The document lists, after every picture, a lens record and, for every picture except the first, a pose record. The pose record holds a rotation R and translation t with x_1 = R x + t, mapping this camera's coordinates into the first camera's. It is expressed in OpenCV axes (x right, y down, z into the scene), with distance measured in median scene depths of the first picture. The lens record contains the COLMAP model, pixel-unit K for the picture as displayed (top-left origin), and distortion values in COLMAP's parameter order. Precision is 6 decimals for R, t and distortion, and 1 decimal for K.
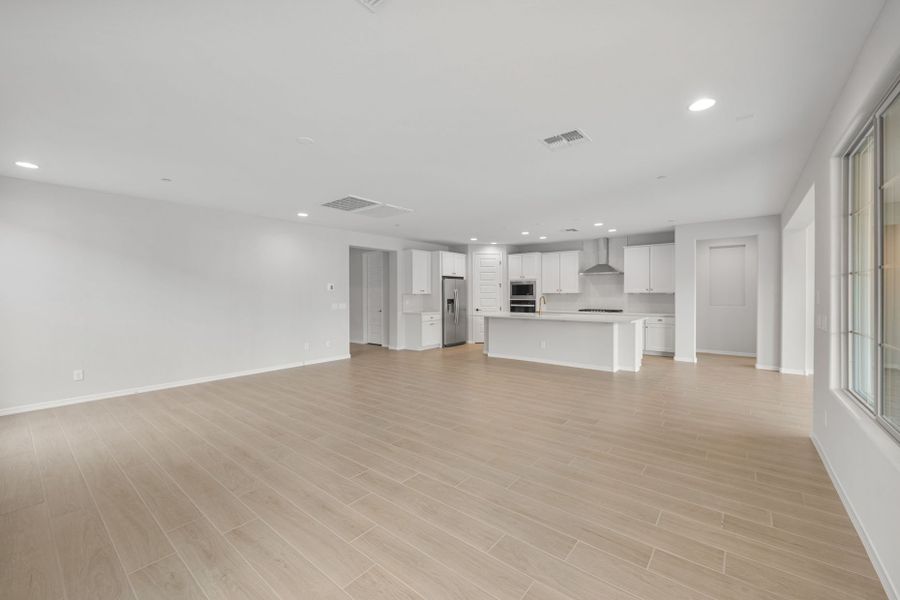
lens RADIAL K [[361.0, 0, 454.4], [0, 361.0, 296.0], [0, 0, 1]] dist [-0.001566, -0.000096]
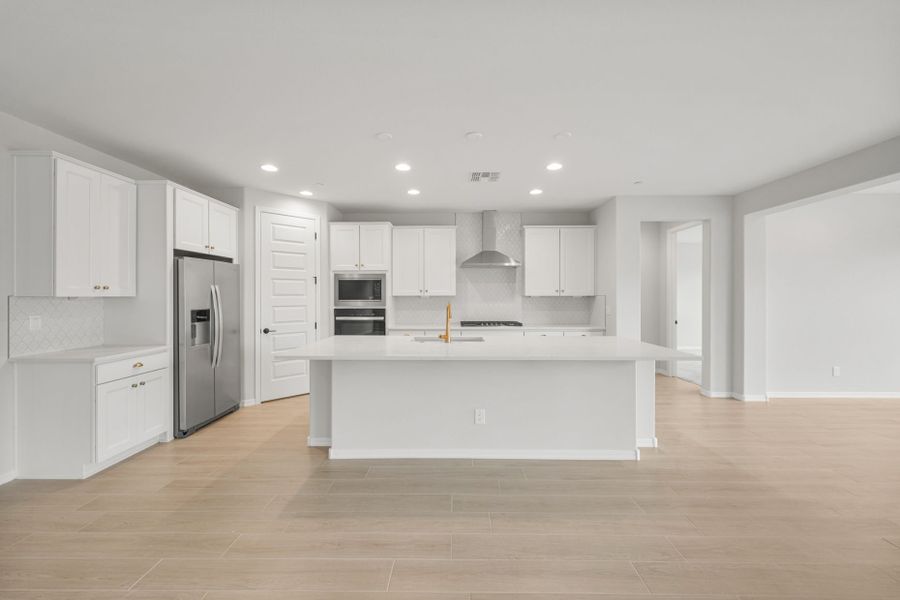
lens RADIAL K [[361.0, 0, 454.4], [0, 361.0, 296.0], [0, 0, 1]] dist [-0.001566, -0.000096]
pose [[0.790260, 0.003708, 0.612760, -0.032800], [0.000473, 0.999978, -0.006661, -0.003656], [-0.612771, 0.005554, 0.790241, 0.512435]]
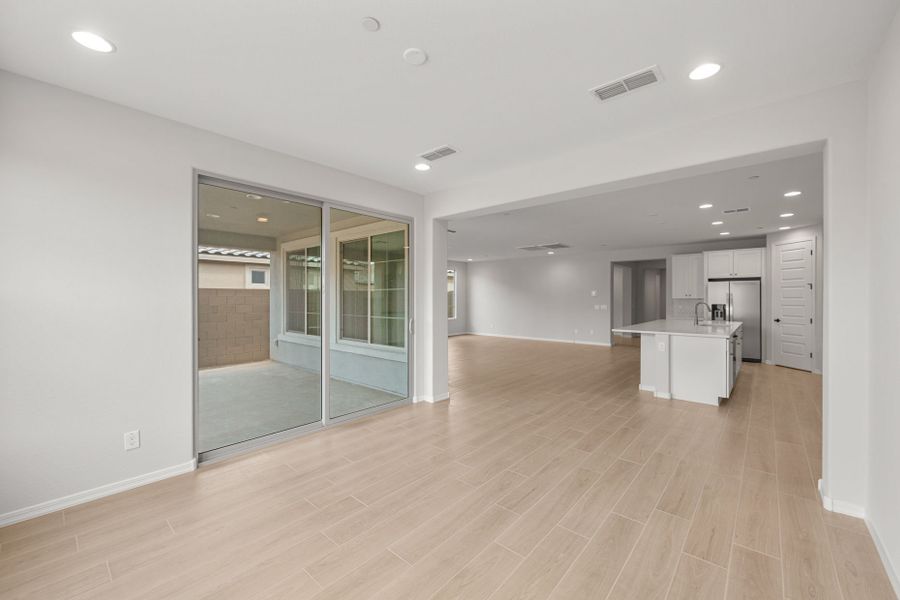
lens RADIAL K [[361.0, 0, 454.4], [0, 361.0, 296.0], [0, 0, 1]] dist [-0.001566, -0.000096]
pose [[-0.043567, -0.003111, -0.999046, 0.884045], [-0.005965, 0.999978, -0.002854, -0.005954], [0.999033, 0.005835, -0.043584, 0.394514]]
